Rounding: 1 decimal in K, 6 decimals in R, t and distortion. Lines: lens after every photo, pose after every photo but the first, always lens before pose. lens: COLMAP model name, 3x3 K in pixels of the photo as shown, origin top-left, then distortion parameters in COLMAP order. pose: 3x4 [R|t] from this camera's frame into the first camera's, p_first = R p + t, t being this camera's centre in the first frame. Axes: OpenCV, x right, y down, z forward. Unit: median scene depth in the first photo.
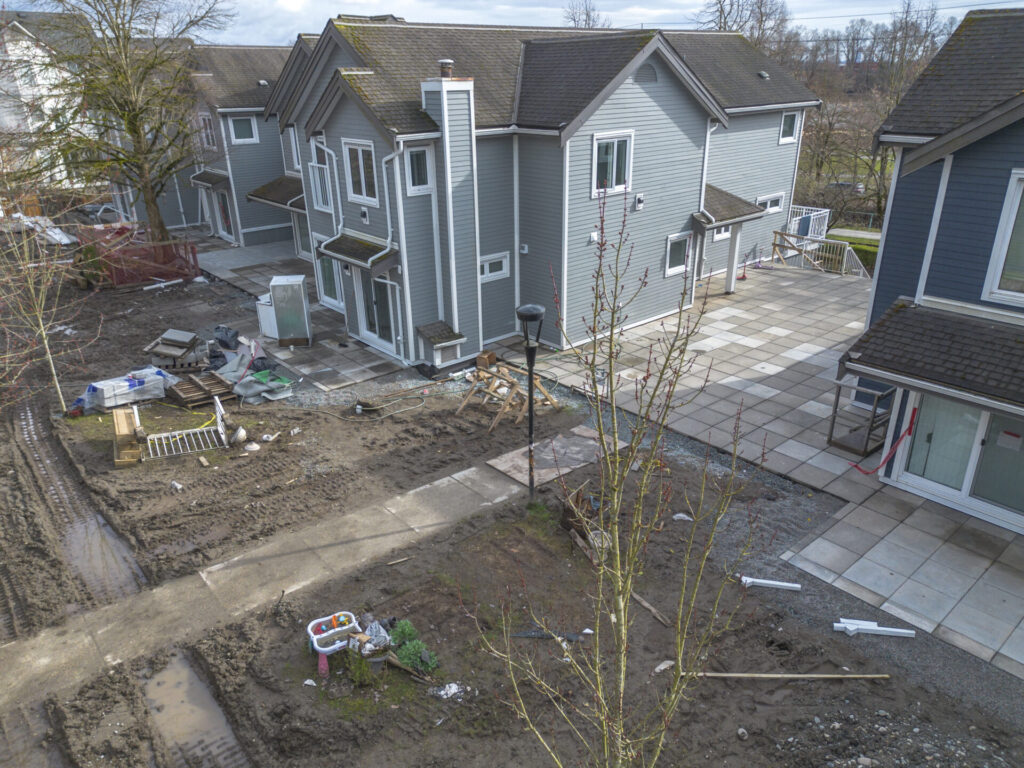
lens RADIAL K [[715.1, 0, 514.2], [0, 715.1, 393.6], [0, 0, 1]] dist [0.069301, -0.077059]
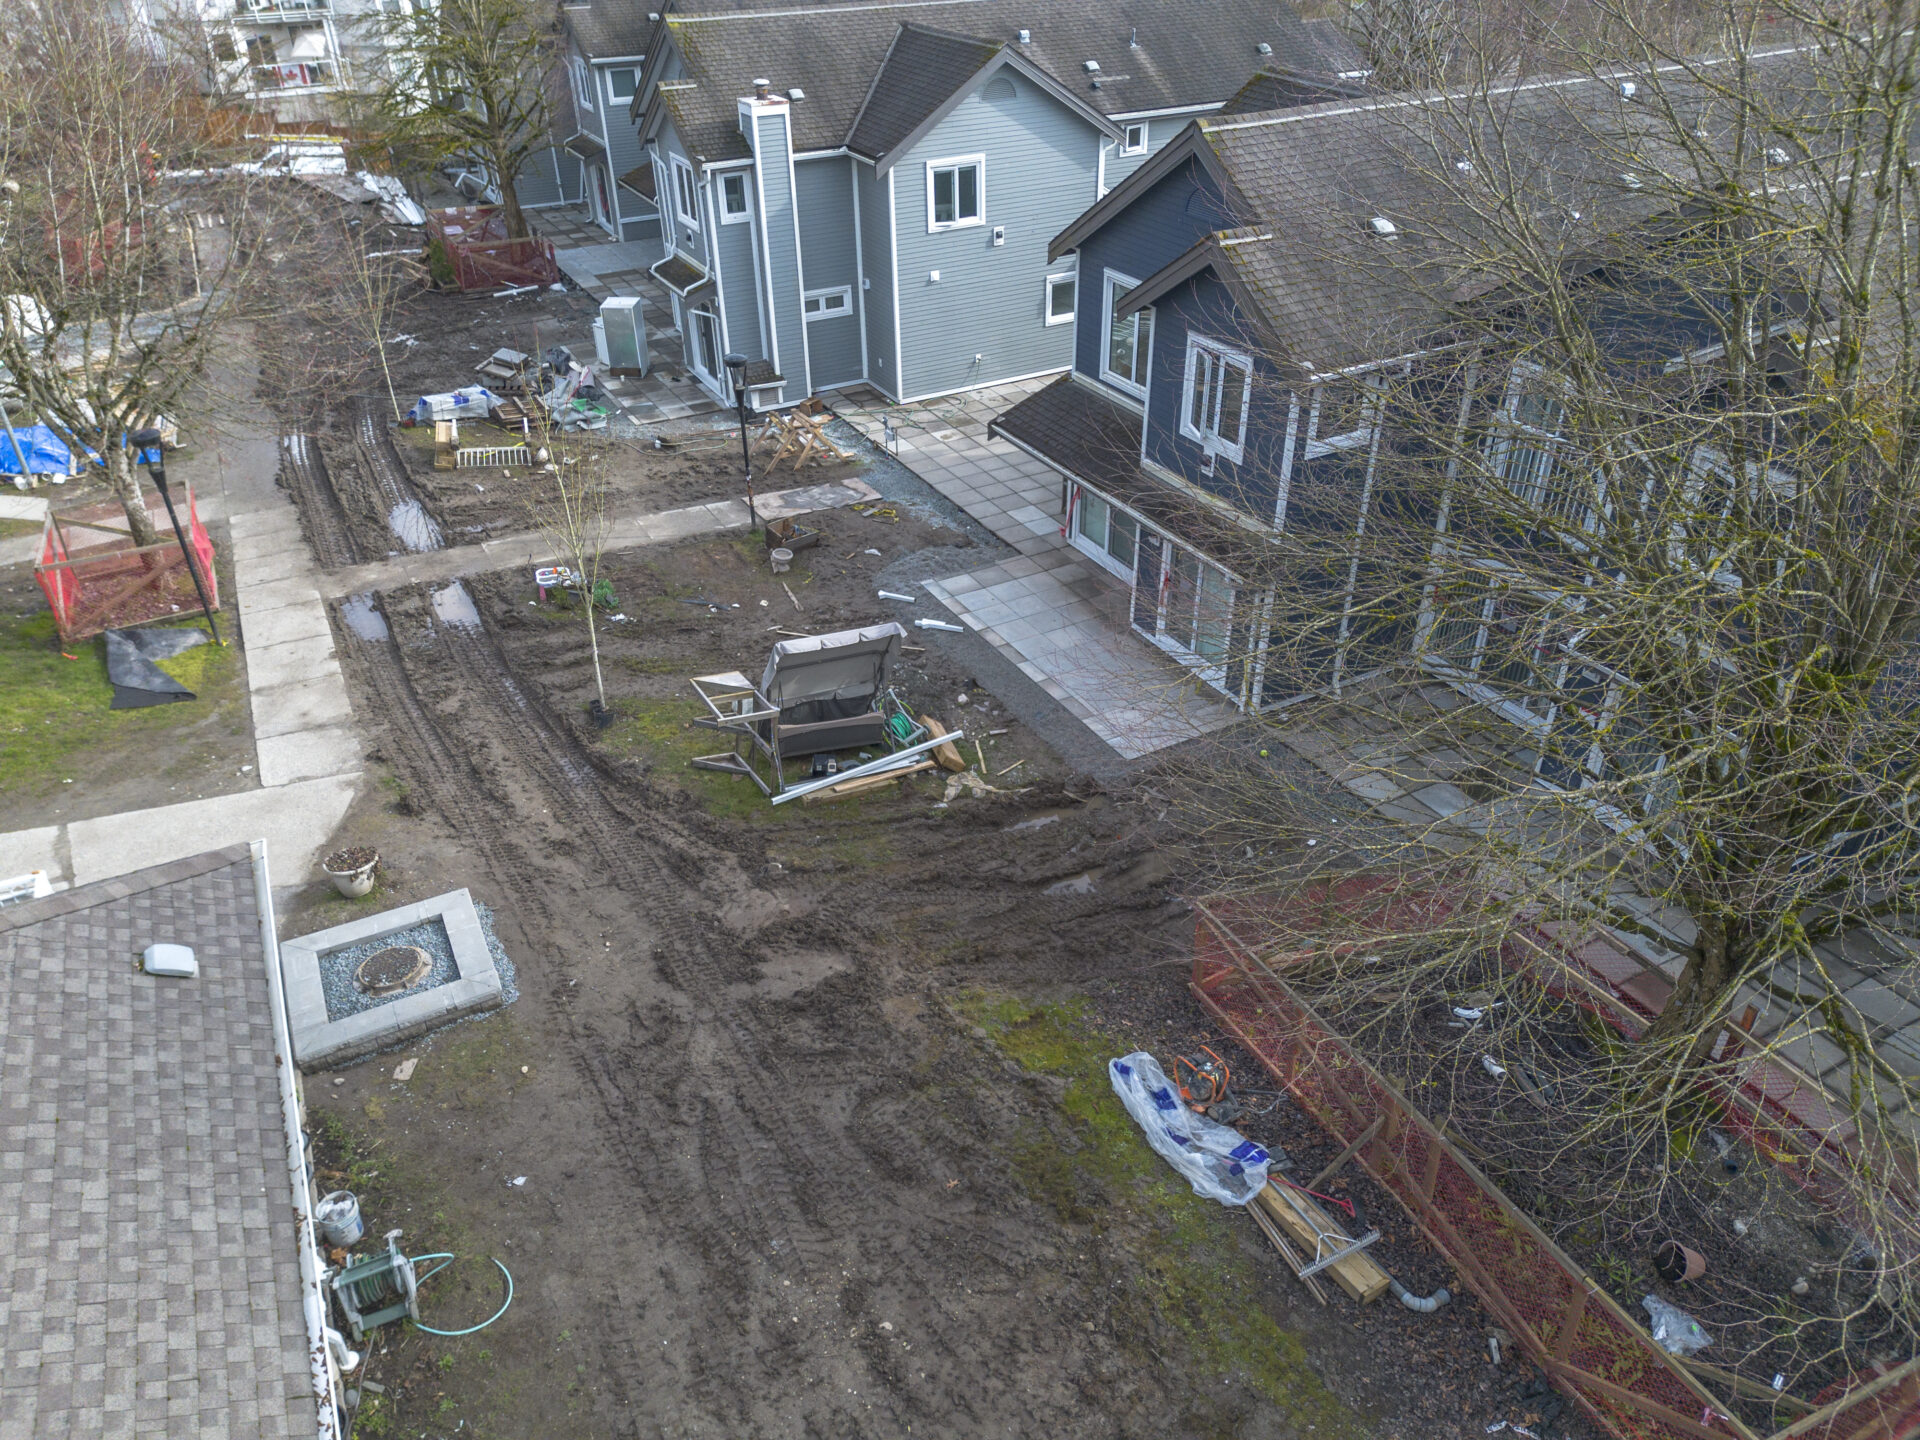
lens RADIAL K [[1340.8, 0, 964.2], [0, 1340.8, 738.0], [0, 0, 1]] dist [0.069301, -0.077059]
pose [[0.977780, 0.119536, -0.172214, 0.554141], [-0.087515, 0.979243, 0.182821, 0.039606], [0.190493, -0.163687, 0.967946, -0.795335]]
